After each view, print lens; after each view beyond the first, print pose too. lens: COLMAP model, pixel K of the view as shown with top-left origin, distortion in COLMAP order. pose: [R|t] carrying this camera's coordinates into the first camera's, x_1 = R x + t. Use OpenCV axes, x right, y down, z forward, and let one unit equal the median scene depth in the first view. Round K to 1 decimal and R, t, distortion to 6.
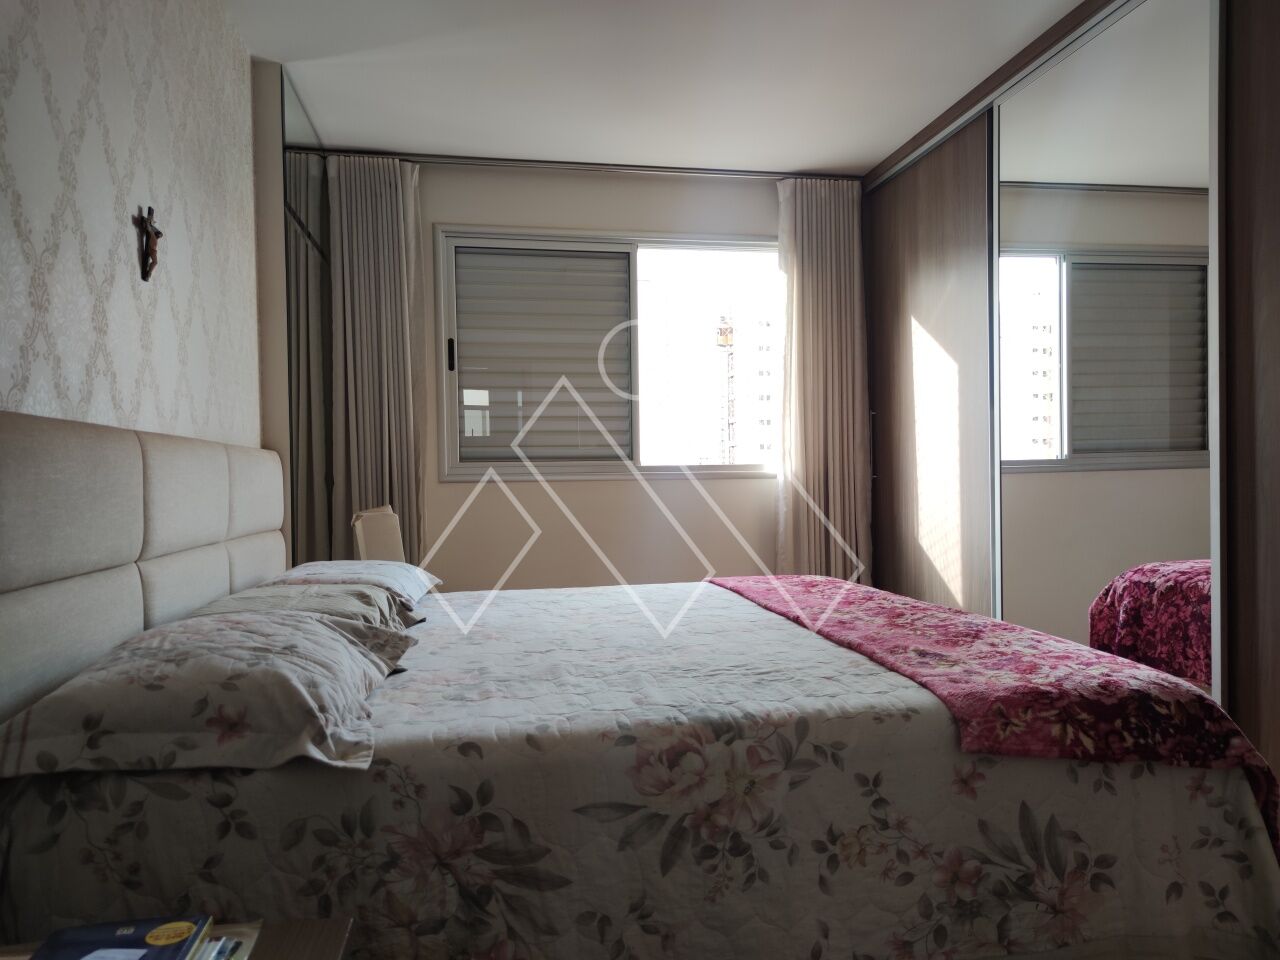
lens RADIAL K [[908.5, 0, 643.3], [0, 908.5, 483.6], [0, 0, 1]] dist [0.032731, -0.003319]
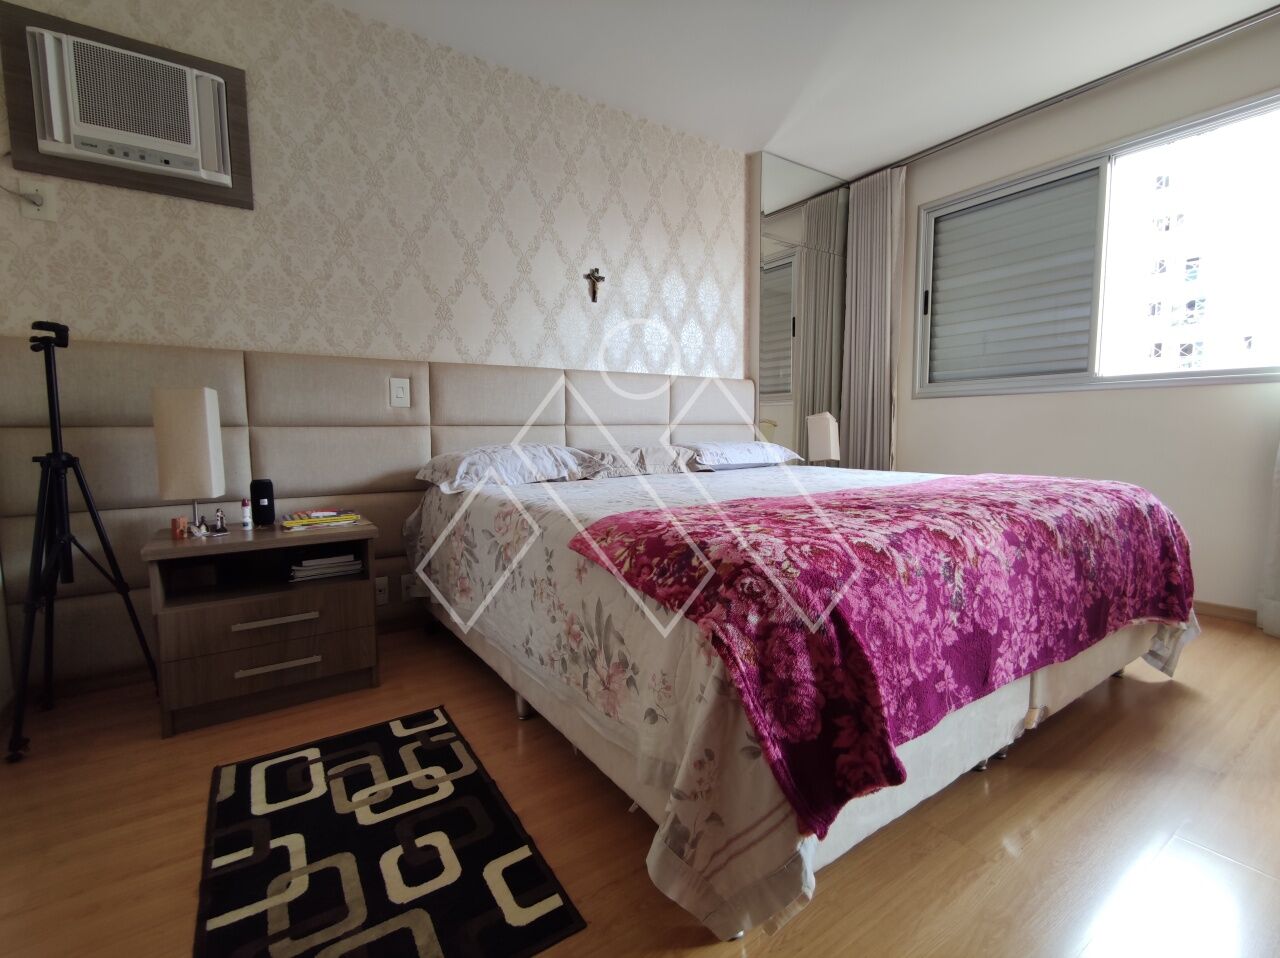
lens RADIAL K [[582.4, 0, 643.9], [0, 582.4, 479.0], [0, 0, 1]] dist [0.000902, -0.001832]
pose [[0.406520, 0.089988, -0.909200, 1.163591], [-0.003372, 0.995279, 0.097000, 0.097014], [0.913636, -0.036367, 0.404904, 0.719705]]
